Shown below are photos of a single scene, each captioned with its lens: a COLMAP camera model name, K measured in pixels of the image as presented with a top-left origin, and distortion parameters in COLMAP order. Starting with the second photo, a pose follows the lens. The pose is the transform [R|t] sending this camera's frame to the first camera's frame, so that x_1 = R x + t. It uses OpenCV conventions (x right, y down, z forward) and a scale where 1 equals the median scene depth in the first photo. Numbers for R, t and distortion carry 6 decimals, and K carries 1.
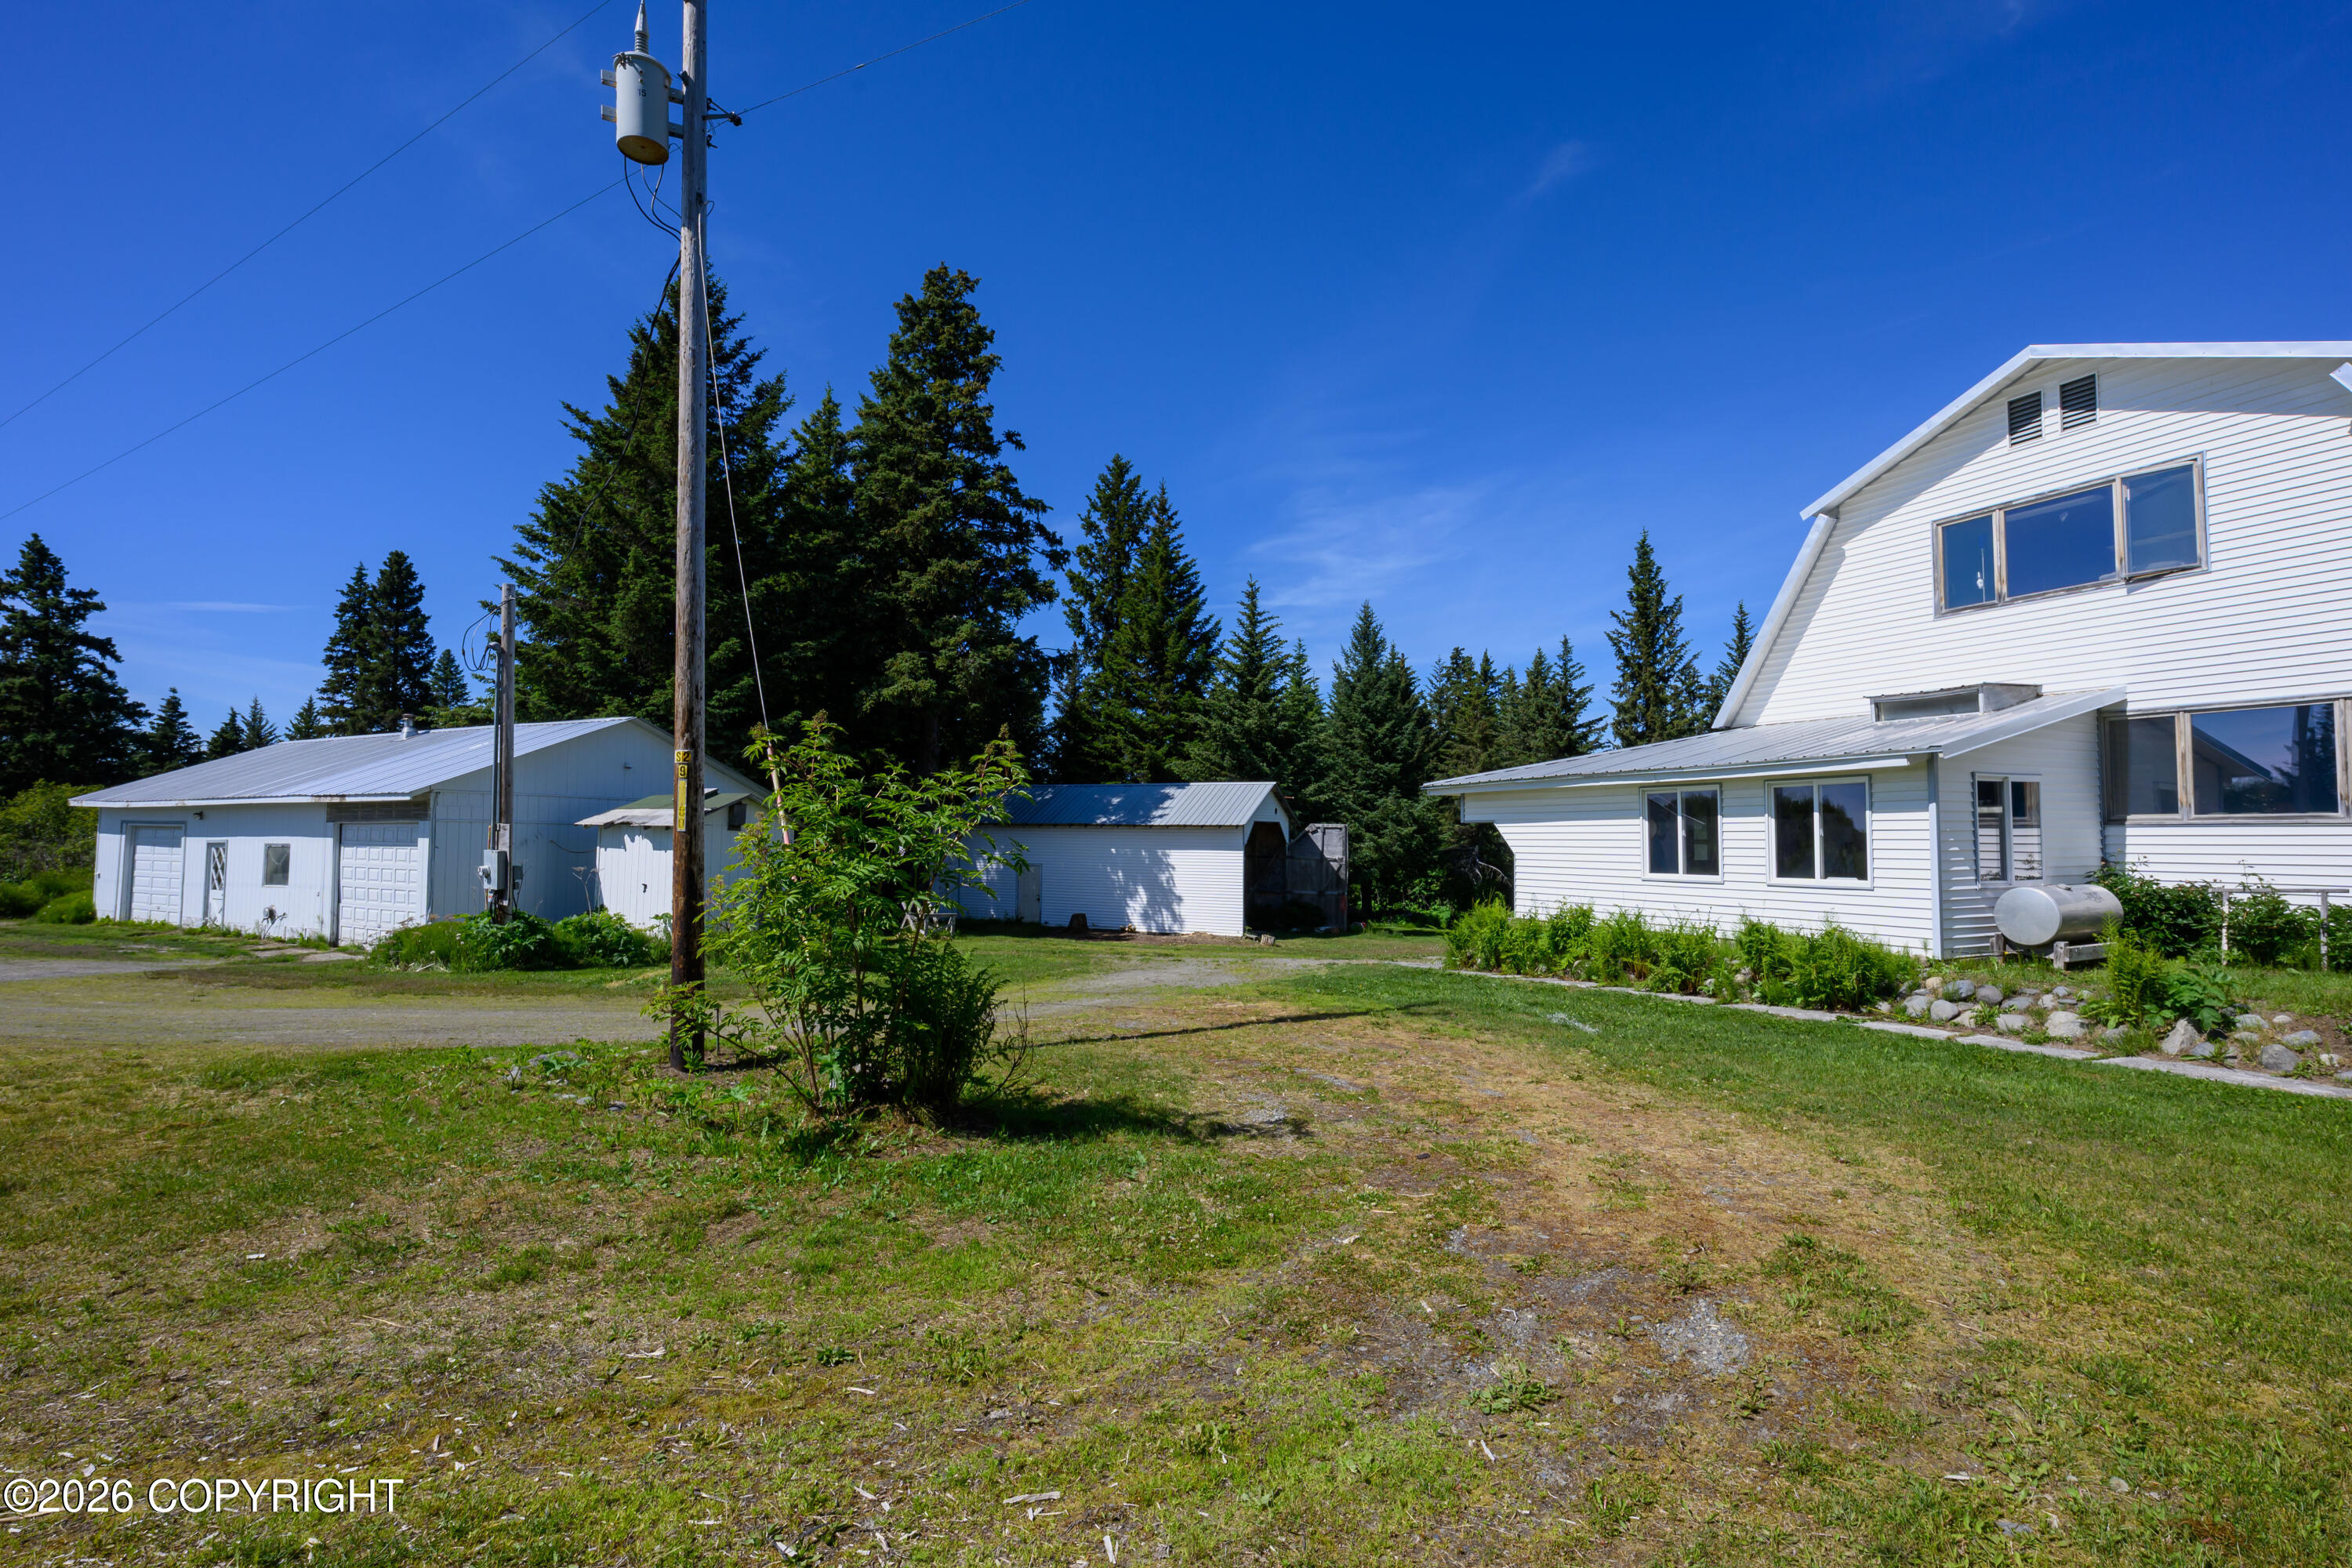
lens RADIAL K [[1049.3, 0, 1178.5], [0, 1049.3, 786.3], [0, 0, 1]] dist [-0.001021, 0.000917]
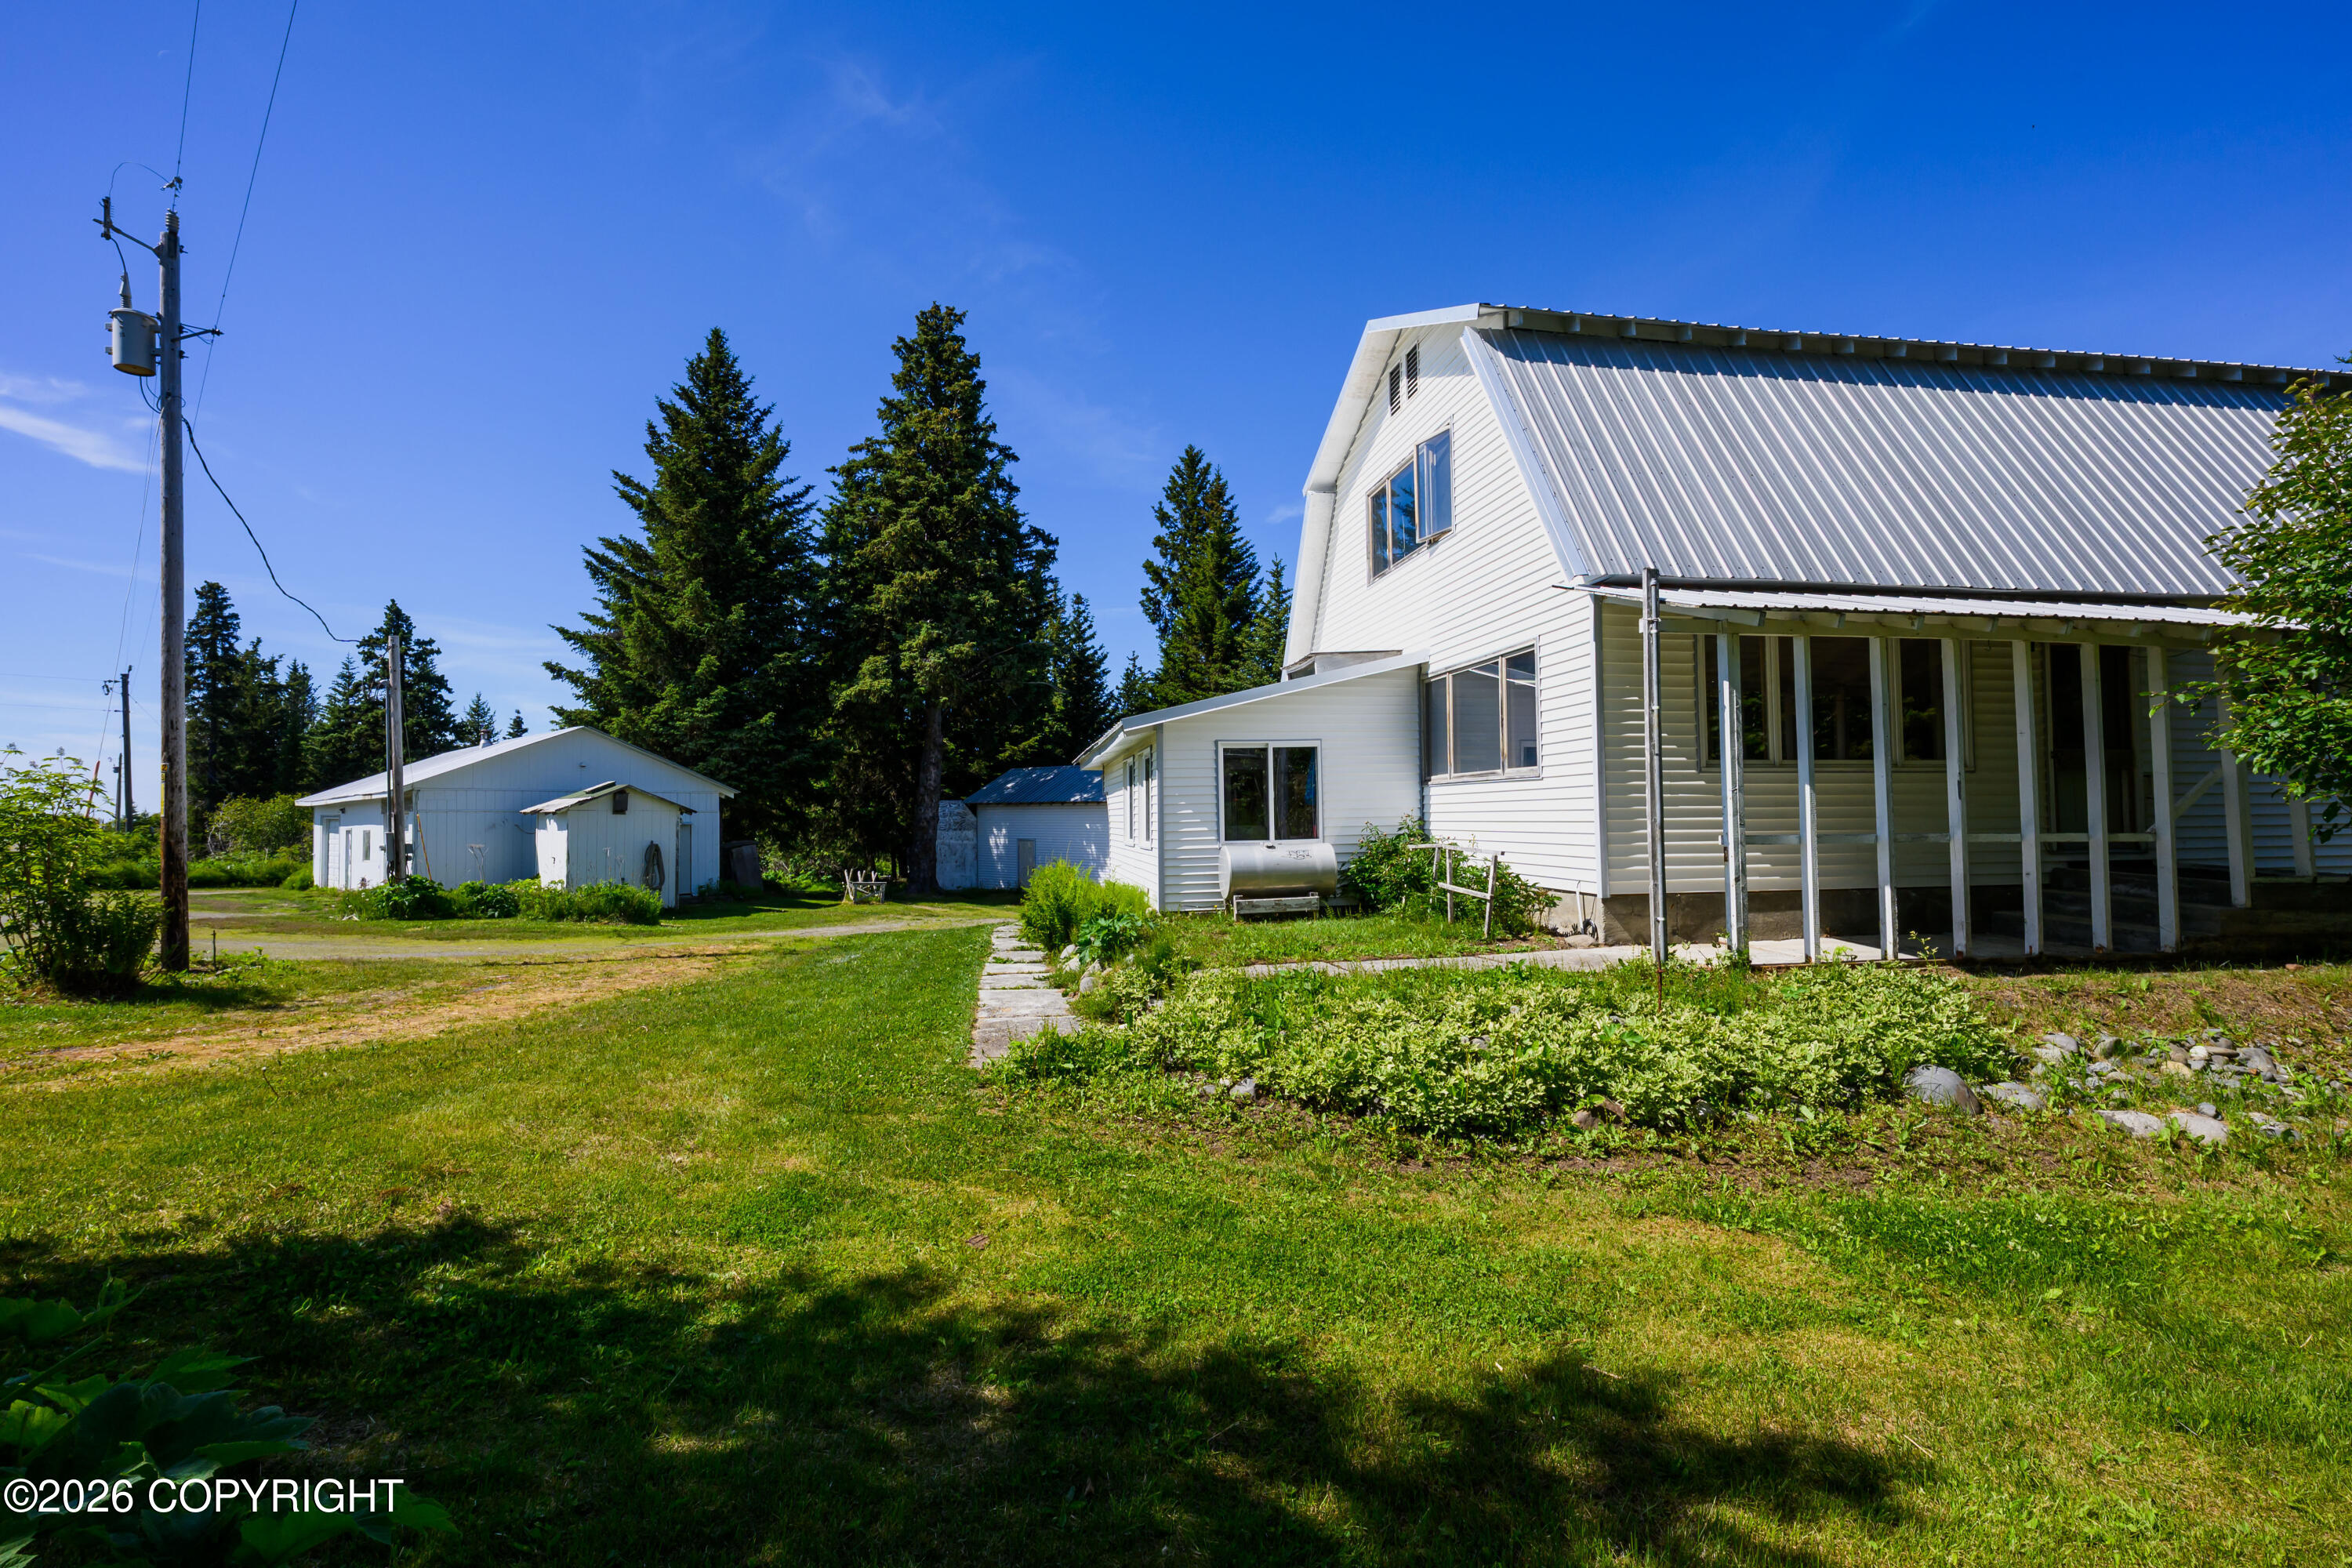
lens RADIAL K [[1049.3, 0, 1174.6], [0, 1049.3, 782.2], [0, 0, 1]] dist [-0.001021, 0.000917]
pose [[0.962989, -0.026729, -0.268212, 0.518309], [0.031568, 0.999407, 0.013745, 0.006714], [0.267685, -0.021703, 0.963262, -0.029418]]
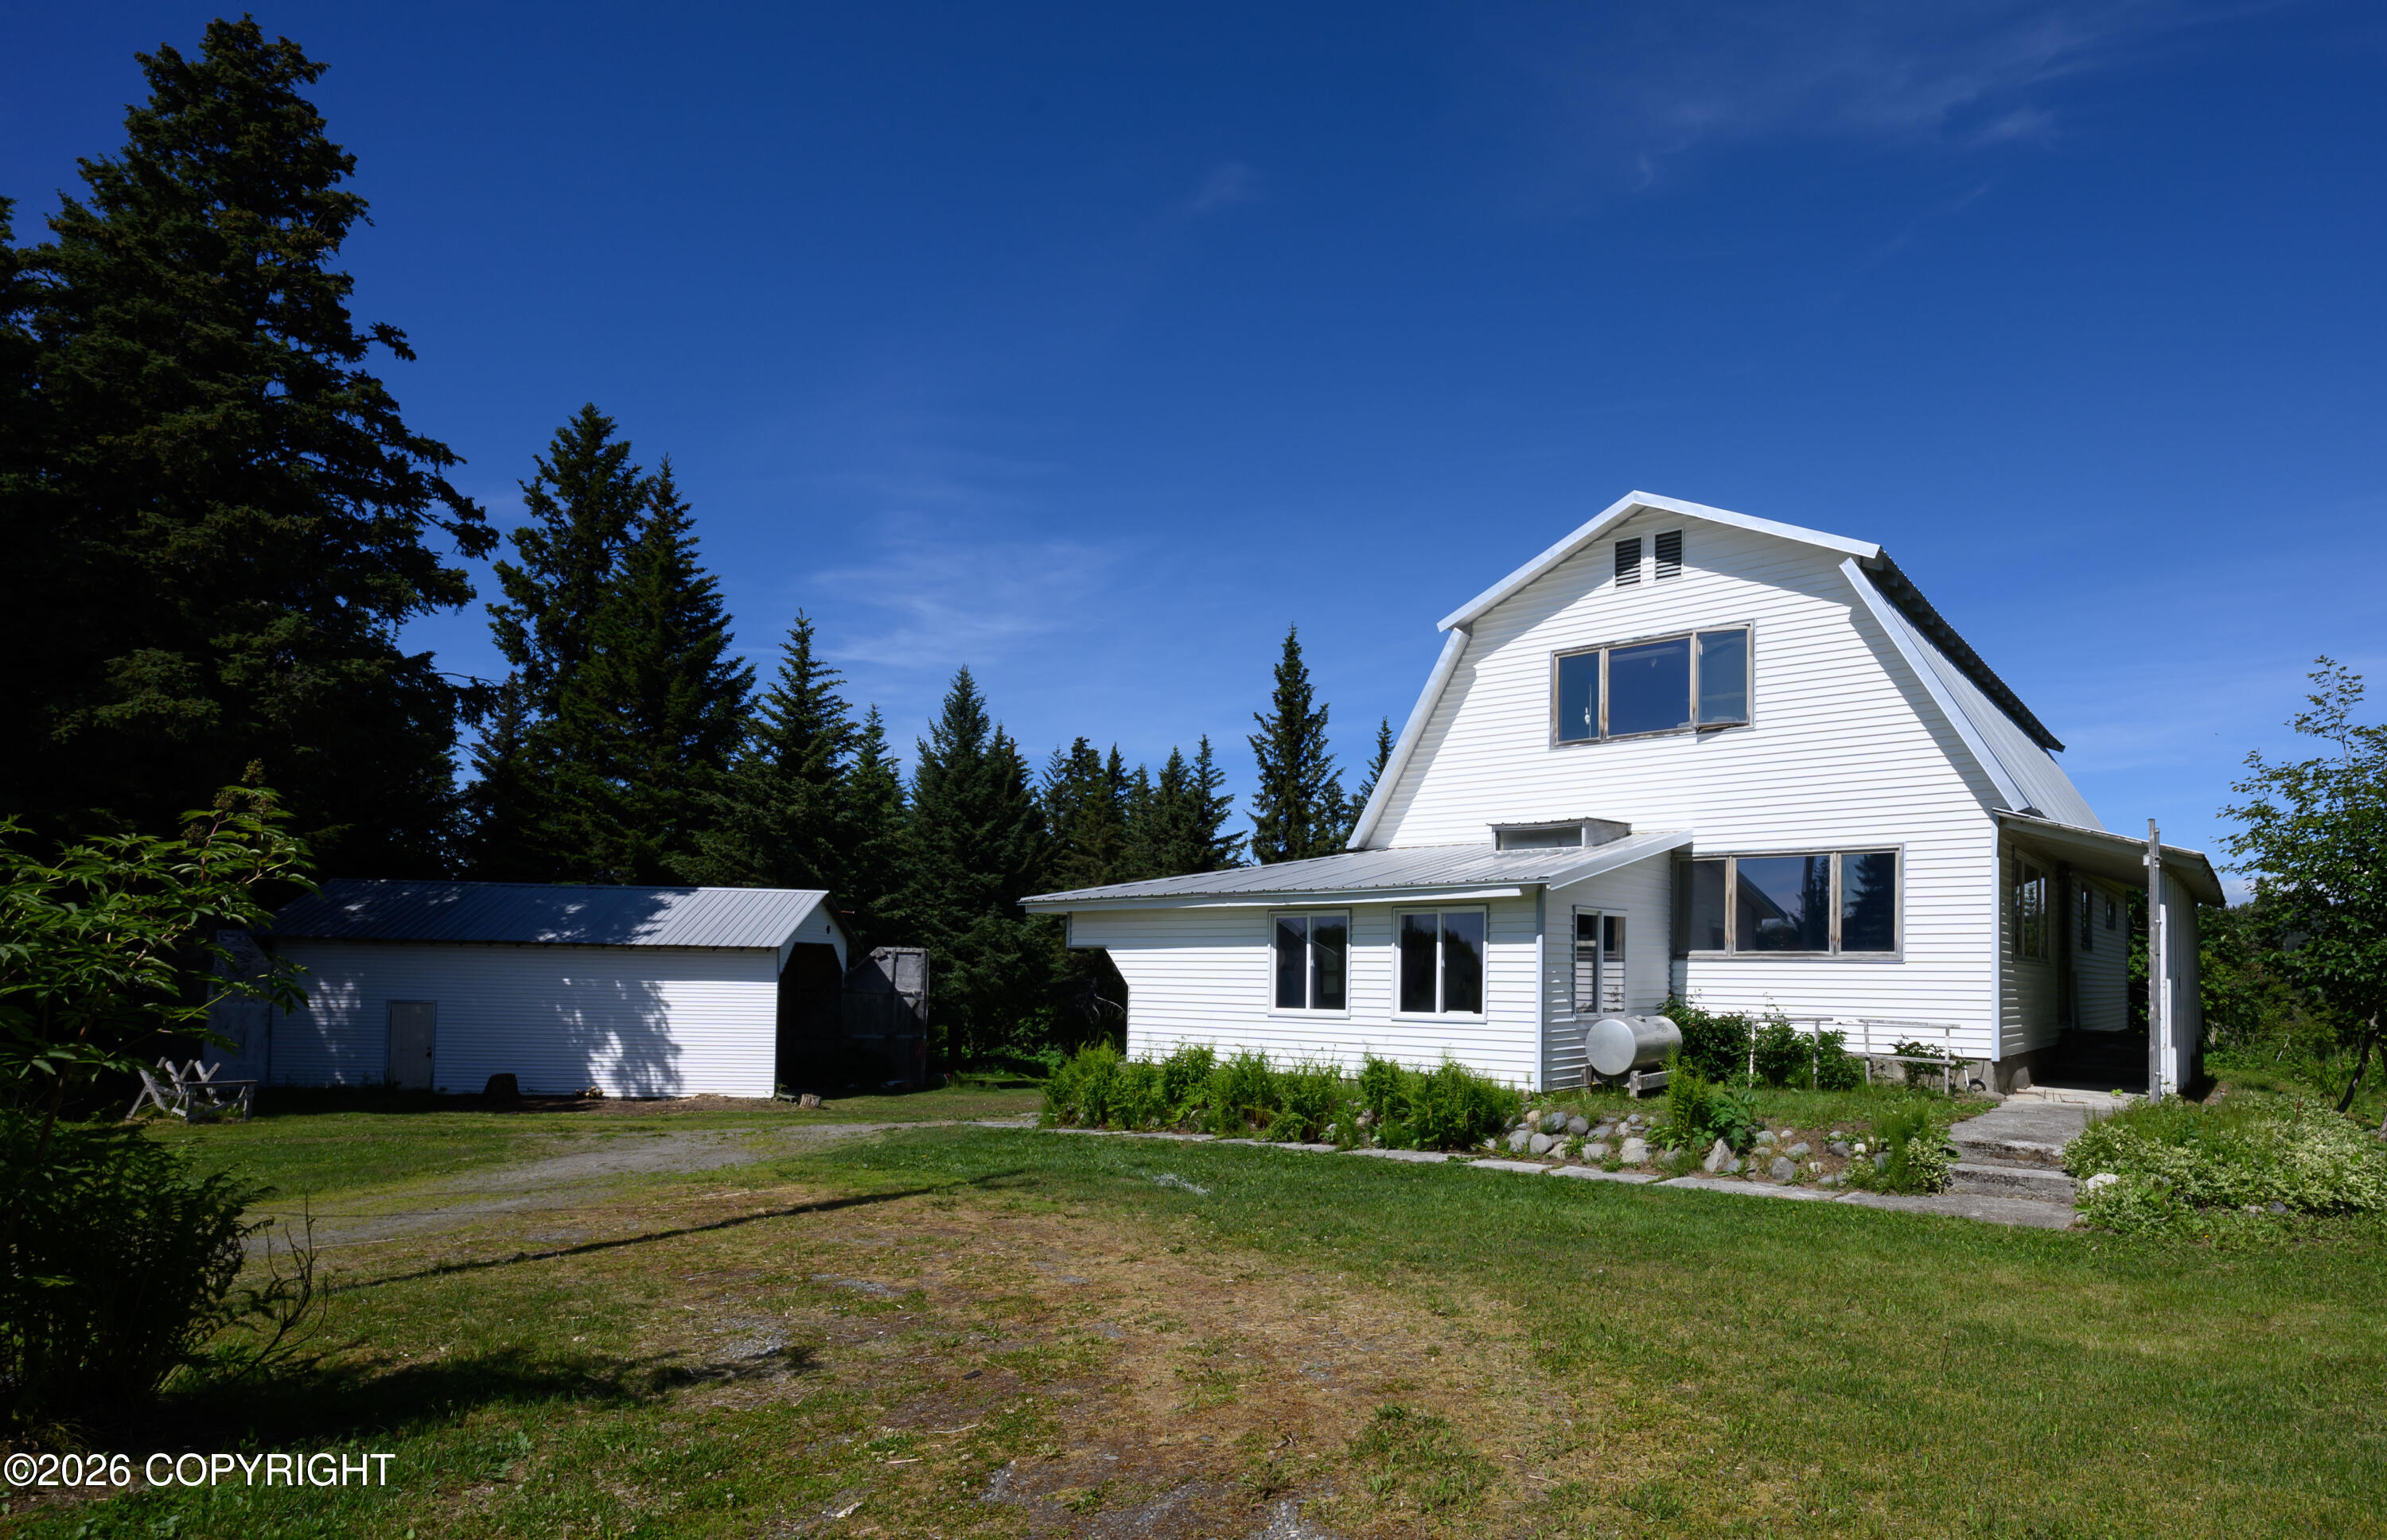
lens RADIAL K [[1264.7, 0, 1414.8], [0, 1264.7, 944.1], [0, 0, 1]] dist [-0.003067, 0.003467]
pose [[0.867540, 0.019070, 0.497002, 0.012816], [-0.033785, 0.999216, 0.020633, 0.002025], [-0.496218, -0.034691, 0.867504, 0.012766]]
